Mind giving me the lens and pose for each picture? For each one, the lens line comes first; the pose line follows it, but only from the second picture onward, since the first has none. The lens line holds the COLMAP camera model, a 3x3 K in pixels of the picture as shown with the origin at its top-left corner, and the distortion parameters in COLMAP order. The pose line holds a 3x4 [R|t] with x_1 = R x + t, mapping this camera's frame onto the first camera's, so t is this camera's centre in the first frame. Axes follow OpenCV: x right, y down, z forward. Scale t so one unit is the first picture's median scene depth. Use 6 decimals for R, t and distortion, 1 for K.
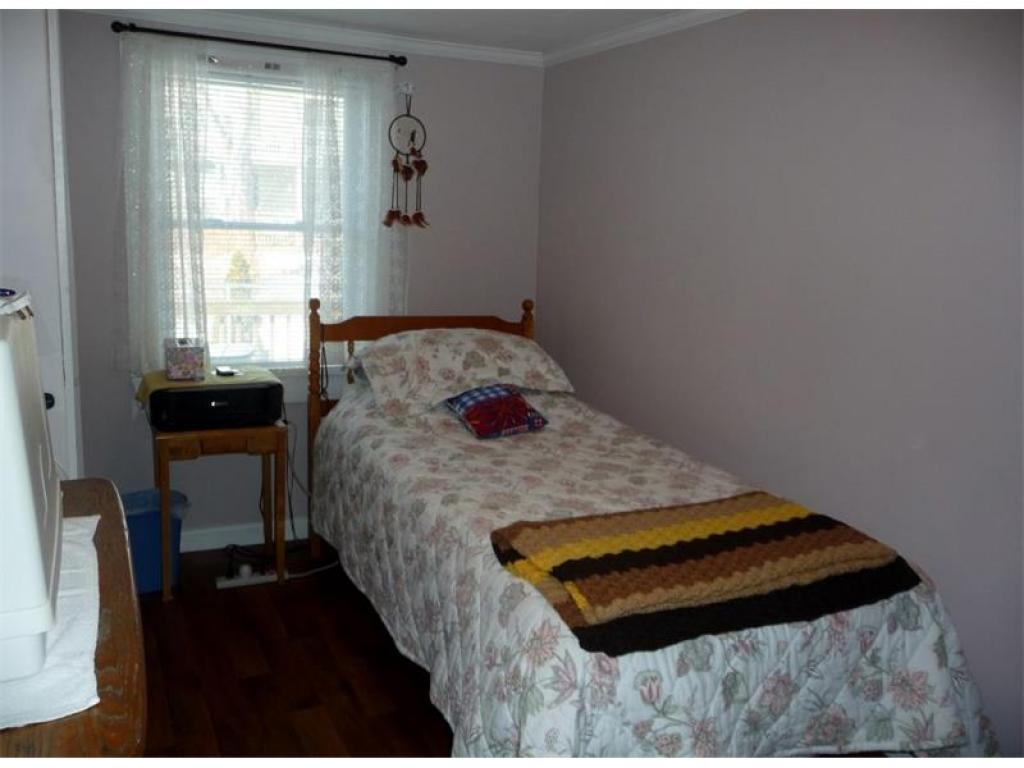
lens RADIAL K [[857.9, 0, 512.0], [0, 857.9, 384.0], [0, 0, 1]] dist [-0.014526, 0.010251]
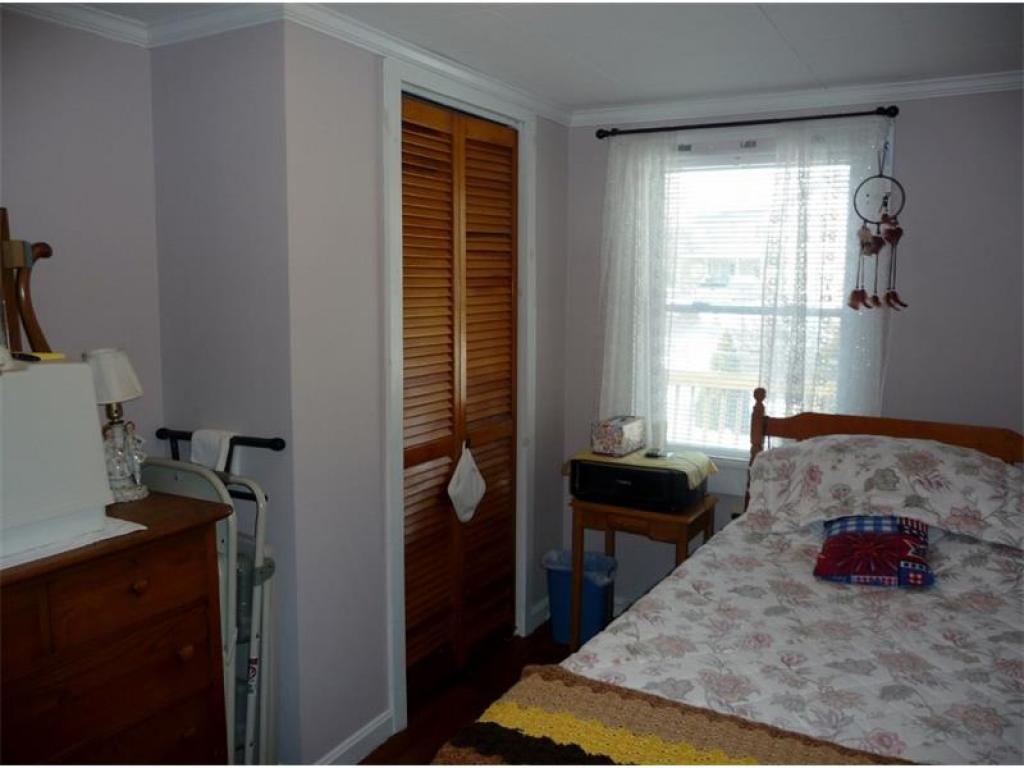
lens RADIAL K [[842.1, 0, 512.0], [0, 842.1, 384.0], [0, 0, 1]] dist [0.035744, 0.003045]
pose [[0.600928, 0.065037, -0.796653, 0.354664], [-0.143482, 0.989272, -0.027469, -0.044282], [0.786319, 0.130813, 0.603813, 0.268541]]
